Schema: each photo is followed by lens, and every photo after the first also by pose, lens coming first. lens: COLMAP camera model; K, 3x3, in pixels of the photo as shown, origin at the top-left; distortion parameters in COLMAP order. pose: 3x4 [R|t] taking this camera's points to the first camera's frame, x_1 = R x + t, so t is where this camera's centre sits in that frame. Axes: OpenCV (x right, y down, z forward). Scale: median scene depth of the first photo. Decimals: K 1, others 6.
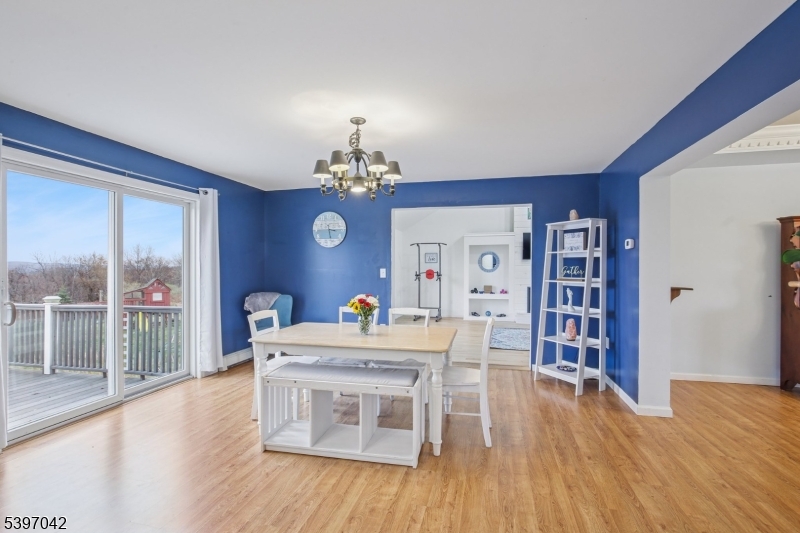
lens RADIAL K [[375.3, 0, 404.8], [0, 375.3, 265.7], [0, 0, 1]] dist [-0.016796, 0.000039]
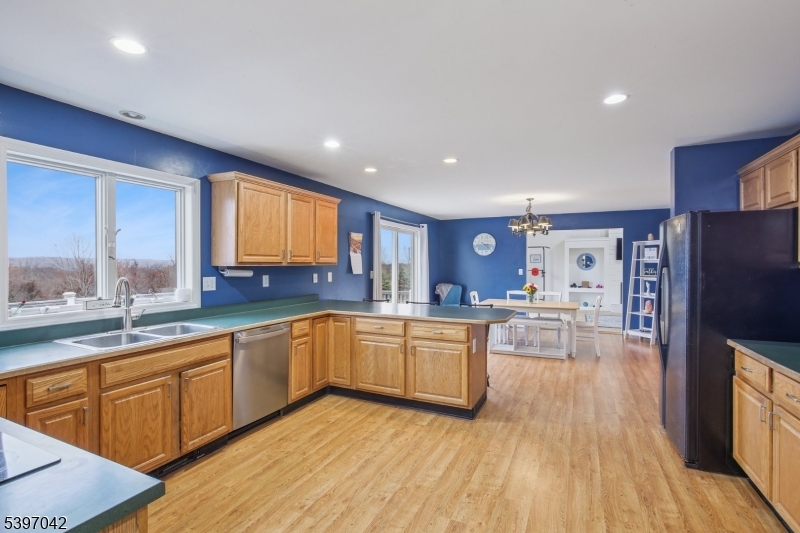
lens RADIAL K [[375.3, 0, 405.1], [0, 375.3, 262.4], [0, 0, 1]] dist [-0.016796, 0.000039]
pose [[0.978149, -0.001966, -0.207896, -0.243525], [0.002188, 0.999997, 0.000835, -0.026711], [0.207893, -0.001271, 0.978151, -0.766388]]
